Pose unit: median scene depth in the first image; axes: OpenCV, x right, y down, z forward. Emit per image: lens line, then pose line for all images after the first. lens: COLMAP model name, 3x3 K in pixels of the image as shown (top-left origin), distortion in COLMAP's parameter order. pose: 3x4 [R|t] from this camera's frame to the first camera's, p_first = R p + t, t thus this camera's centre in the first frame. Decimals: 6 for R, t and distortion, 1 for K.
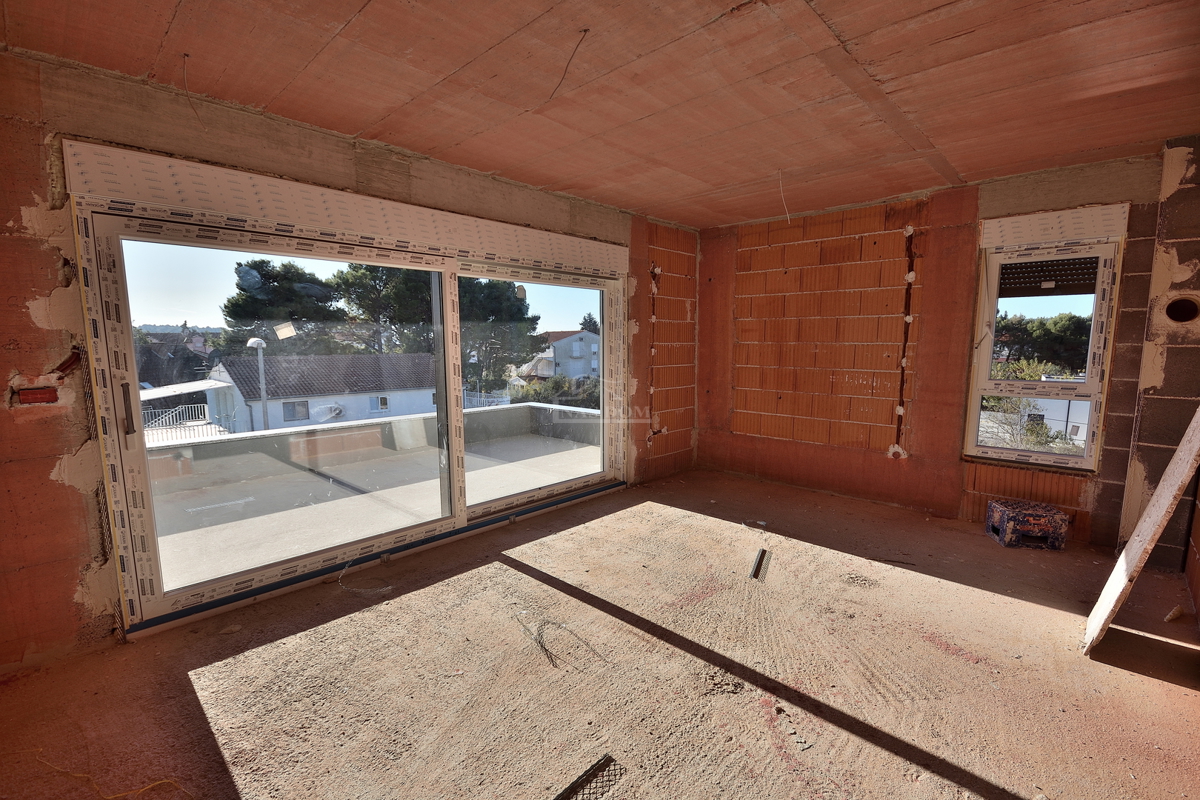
lens RADIAL K [[530.1, 0, 607.4], [0, 530.1, 409.4], [0, 0, 1]] dist [0.006397, -0.007276]
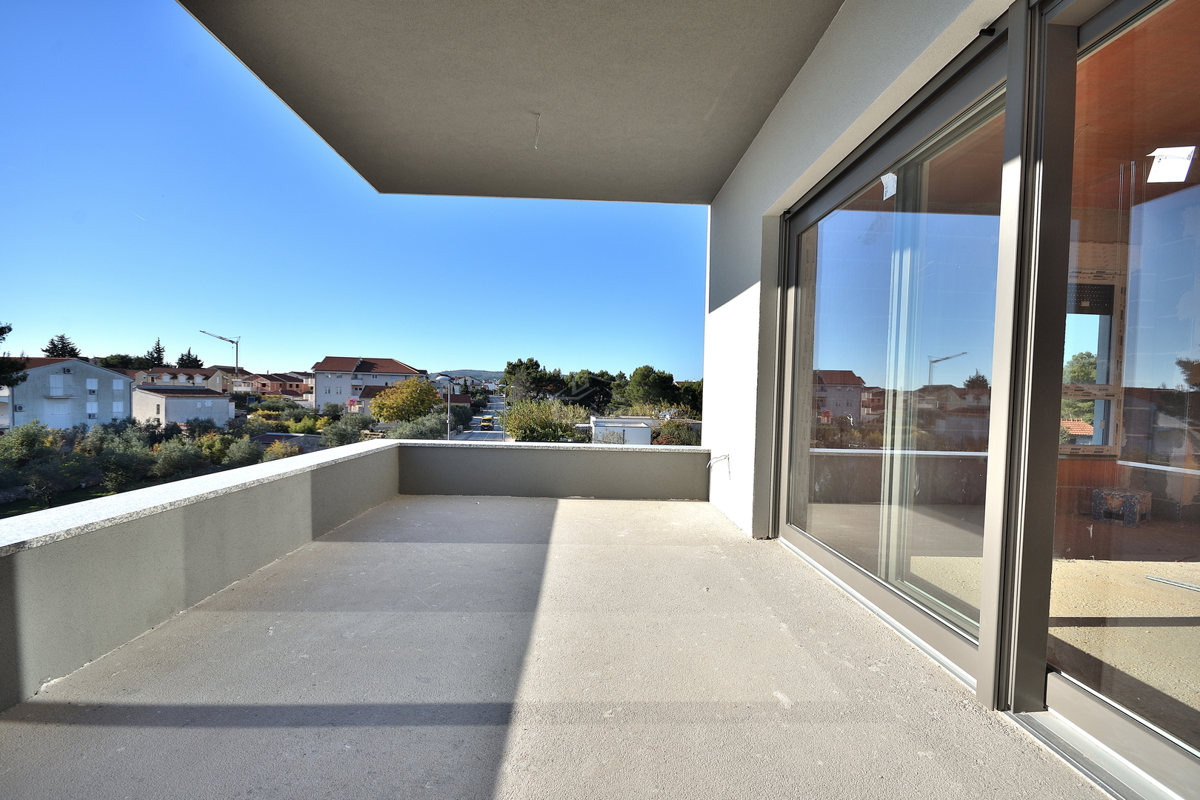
lens RADIAL K [[530.1, 0, 602.5], [0, 530.1, 416.6], [0, 0, 1]] dist [0.006397, -0.007276]
pose [[0.711234, -0.011066, 0.702868, -0.828059], [0.062128, 0.996953, -0.047171, 0.008986], [-0.700205, 0.077218, 0.709754, 0.966331]]
